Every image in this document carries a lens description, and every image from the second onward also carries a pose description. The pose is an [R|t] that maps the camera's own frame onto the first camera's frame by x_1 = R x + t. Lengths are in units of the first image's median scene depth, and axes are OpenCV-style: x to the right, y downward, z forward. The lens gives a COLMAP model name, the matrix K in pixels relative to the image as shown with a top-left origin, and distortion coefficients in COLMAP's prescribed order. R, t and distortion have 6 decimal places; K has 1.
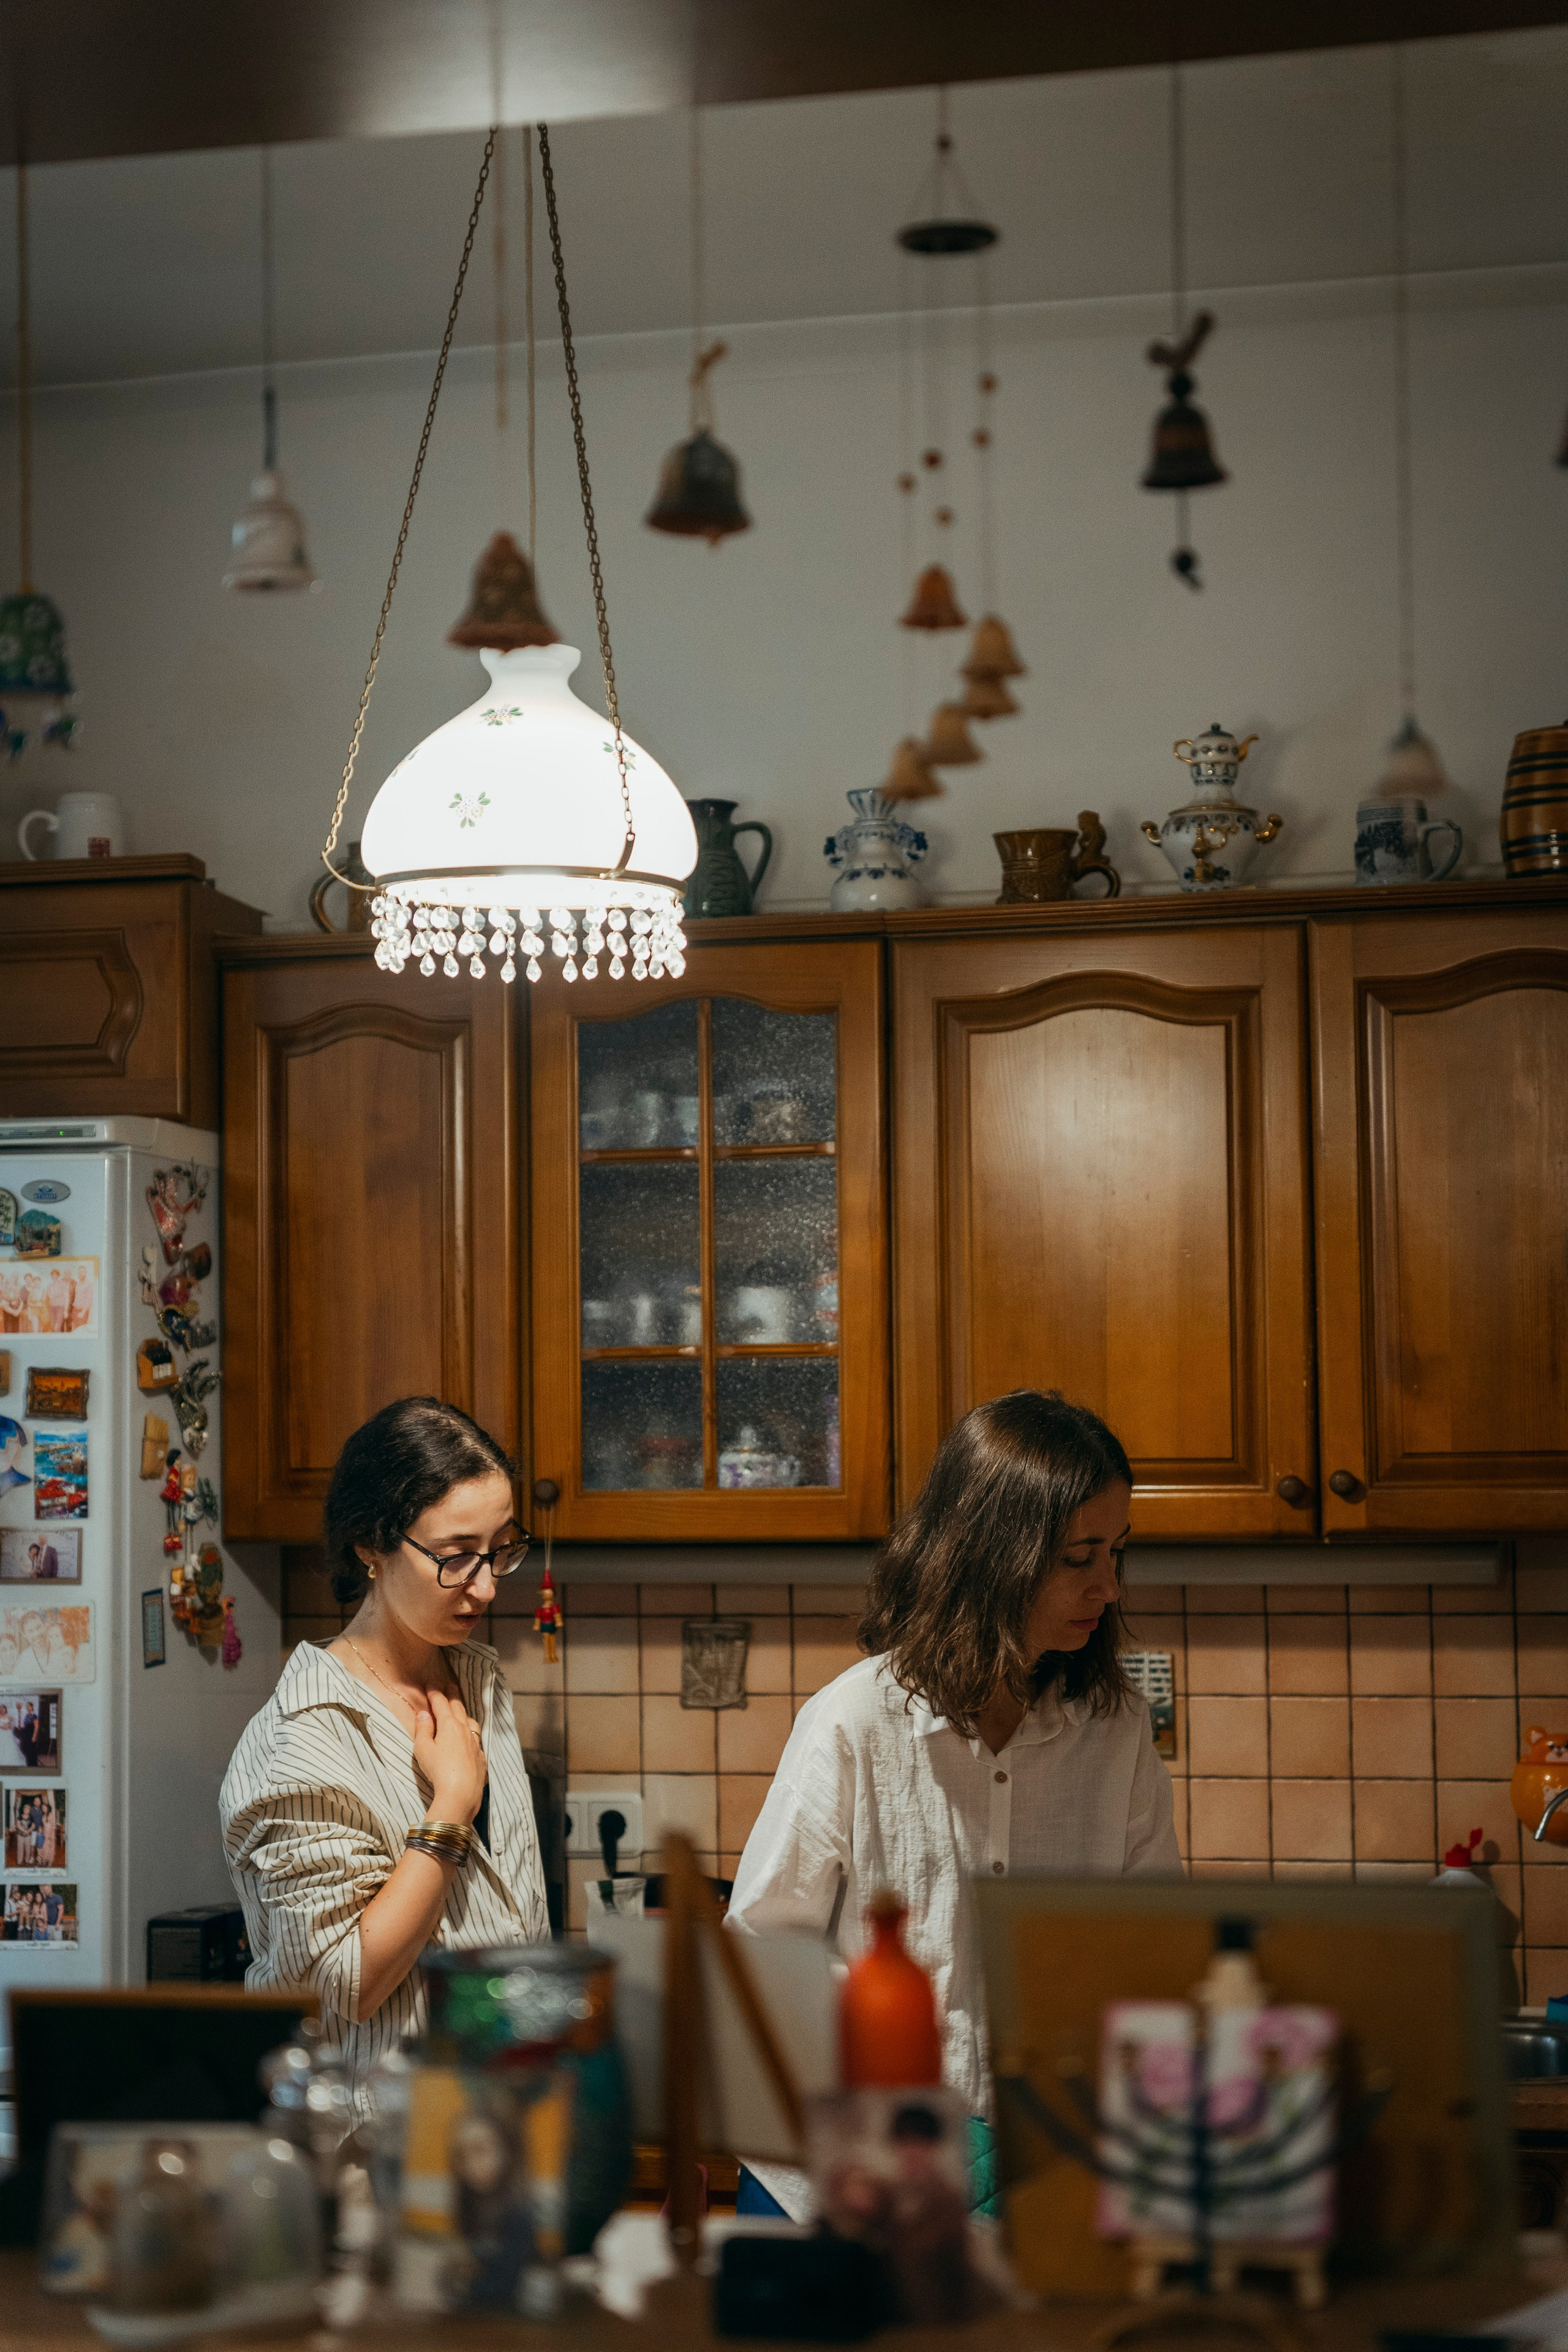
lens RADIAL K [[4270.7, 0, 784.0], [0, 4270.7, 1176.0], [0, 0, 1]] dist [-0.001281, -0.008576]
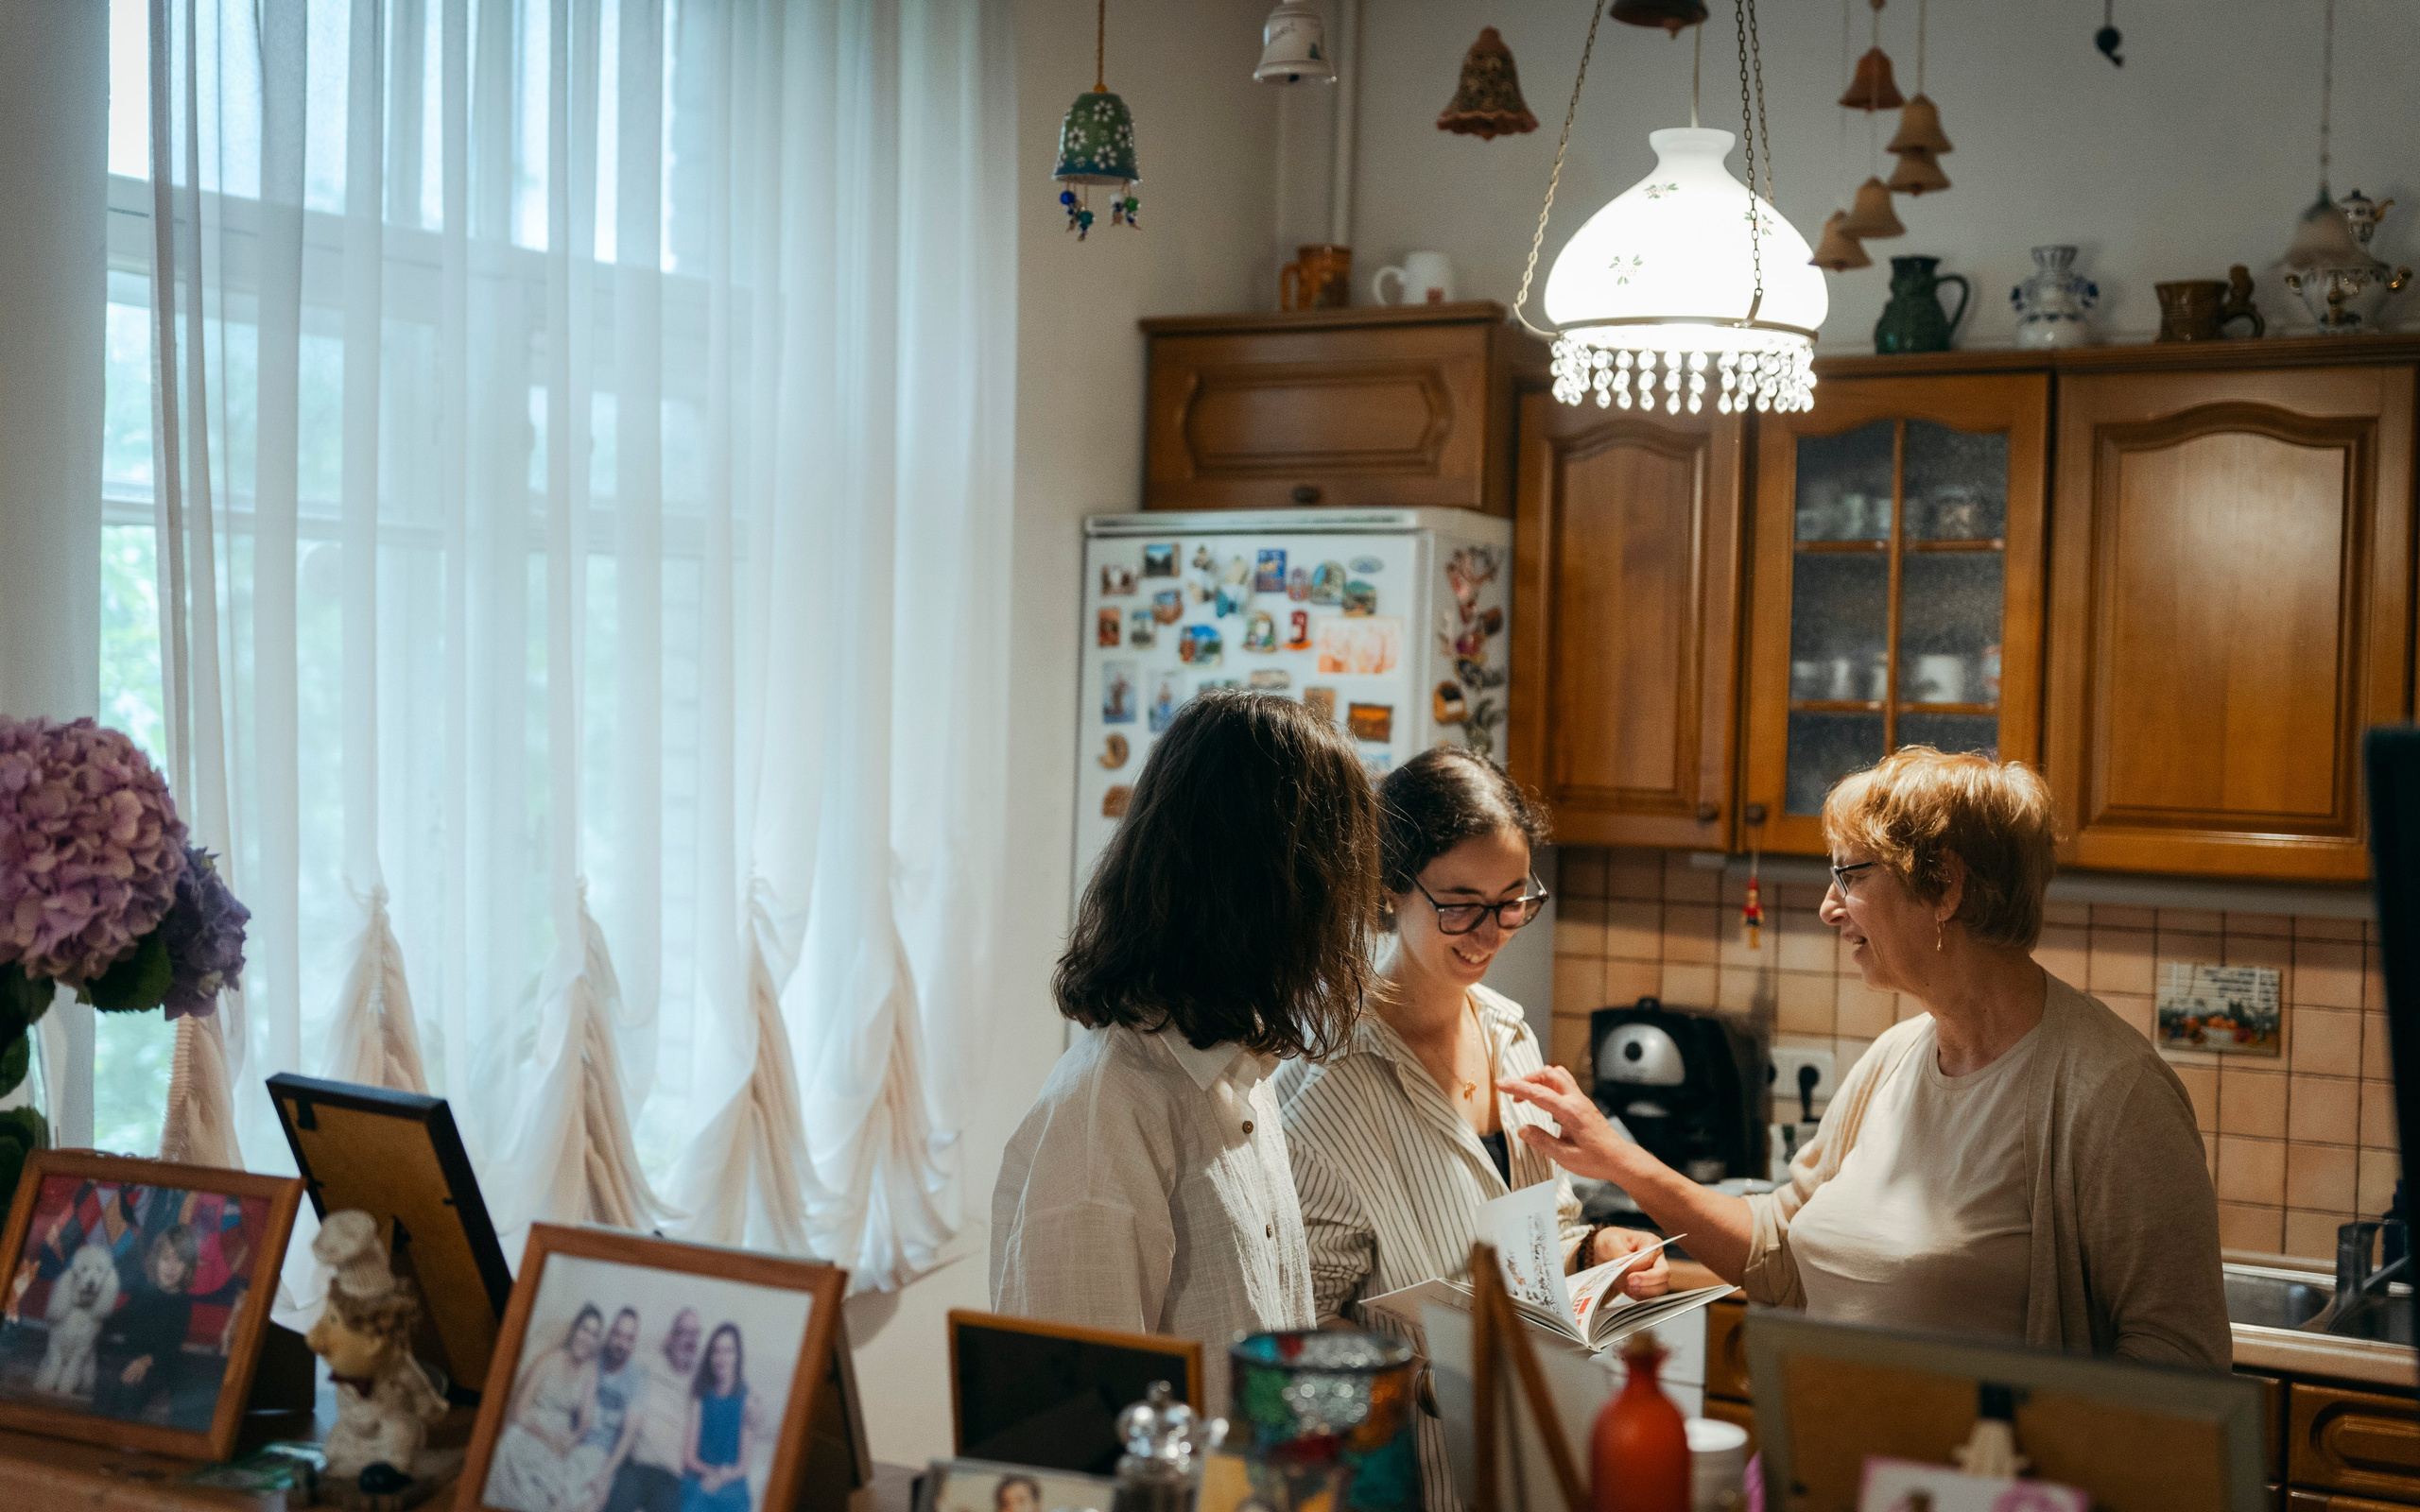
lens RADIAL K [[3040.7, 0, 1210.0], [0, 3040.7, 756.0], [0, 0, 1]] dist [-0.005430, -0.041578]
pose [[0.955988, 0.043165, -0.290214, 0.049638], [-0.020579, 0.996548, 0.080430, -0.011471], [0.292684, -0.070918, 0.953576, 0.102377]]
